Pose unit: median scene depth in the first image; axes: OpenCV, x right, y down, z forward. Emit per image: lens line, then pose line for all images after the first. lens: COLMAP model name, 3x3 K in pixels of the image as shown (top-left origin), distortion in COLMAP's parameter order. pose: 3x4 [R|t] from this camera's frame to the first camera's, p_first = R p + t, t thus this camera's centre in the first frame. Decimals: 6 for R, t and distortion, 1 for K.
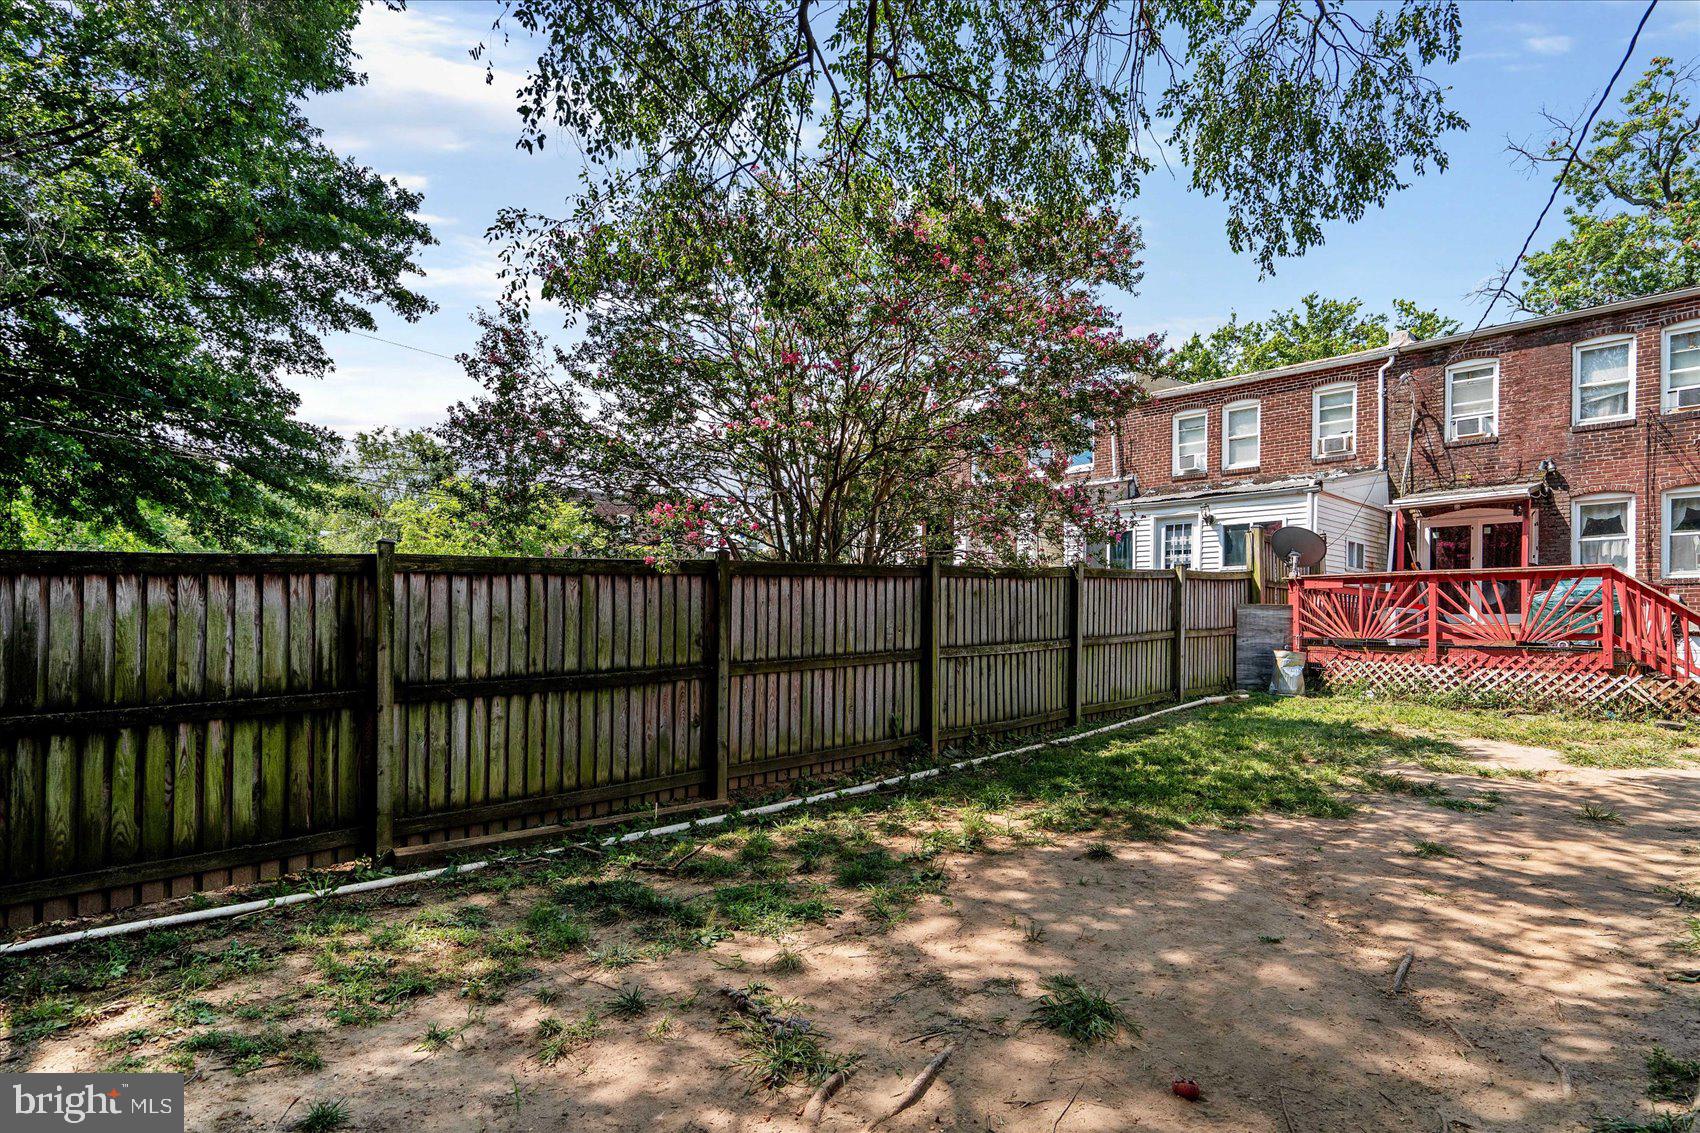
lens RADIAL K [[810.9, 0, 933.9], [0, 810.9, 631.2], [0, 0, 1]] dist [-0.000643, -0.000092]
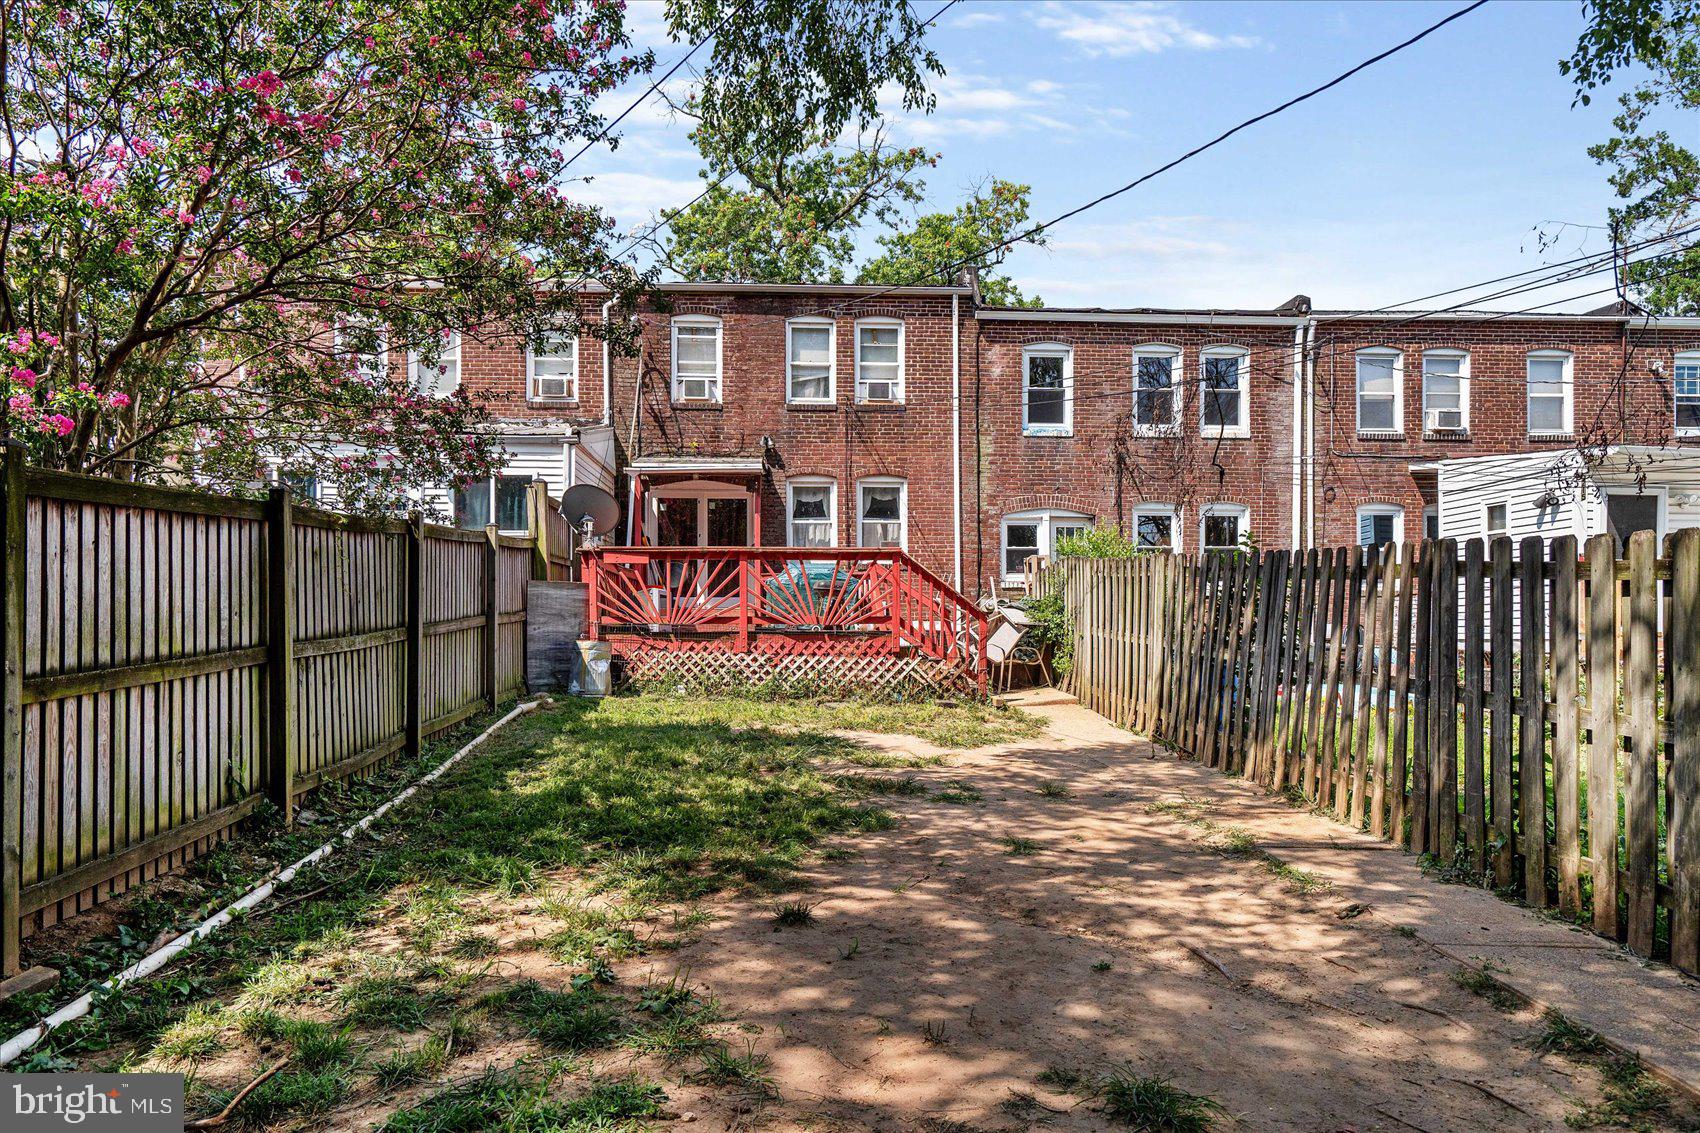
lens RADIAL K [[1078.7, 0, 800.3], [0, 1078.7, 621.8], [0, 0, 1]] dist [-0.000076, 0.004864]
pose [[0.726024, -0.007036, 0.687633, -0.137303], [0.005100, 0.999975, 0.004846, 0.001654], [-0.687650, -0.000011, 0.726042, 0.088862]]
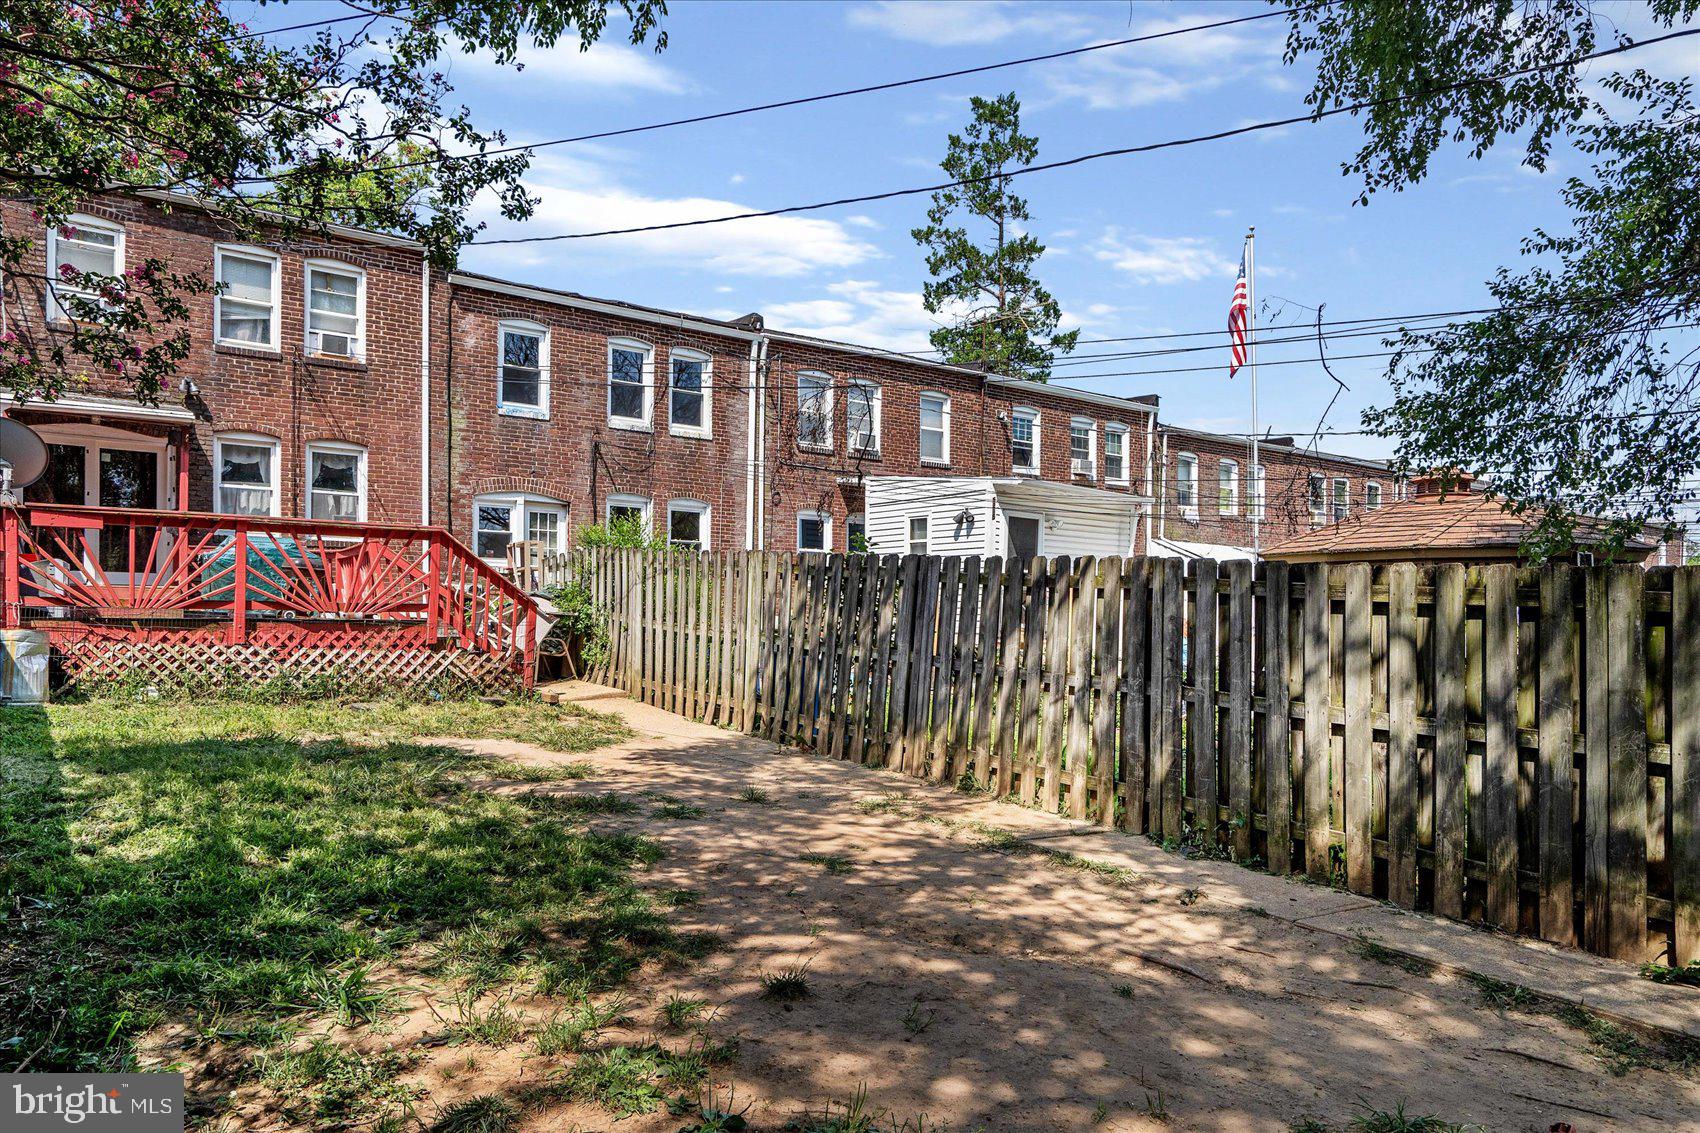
lens RADIAL K [[1078.7, 0, 800.3], [0, 1078.7, 621.8], [0, 0, 1]] dist [-0.000076, 0.004864]
pose [[0.259562, -0.010987, 0.965664, -0.168739], [-0.016767, 0.999733, 0.015881, -0.002938], [-0.965581, -0.020313, 0.259308, 0.238760]]
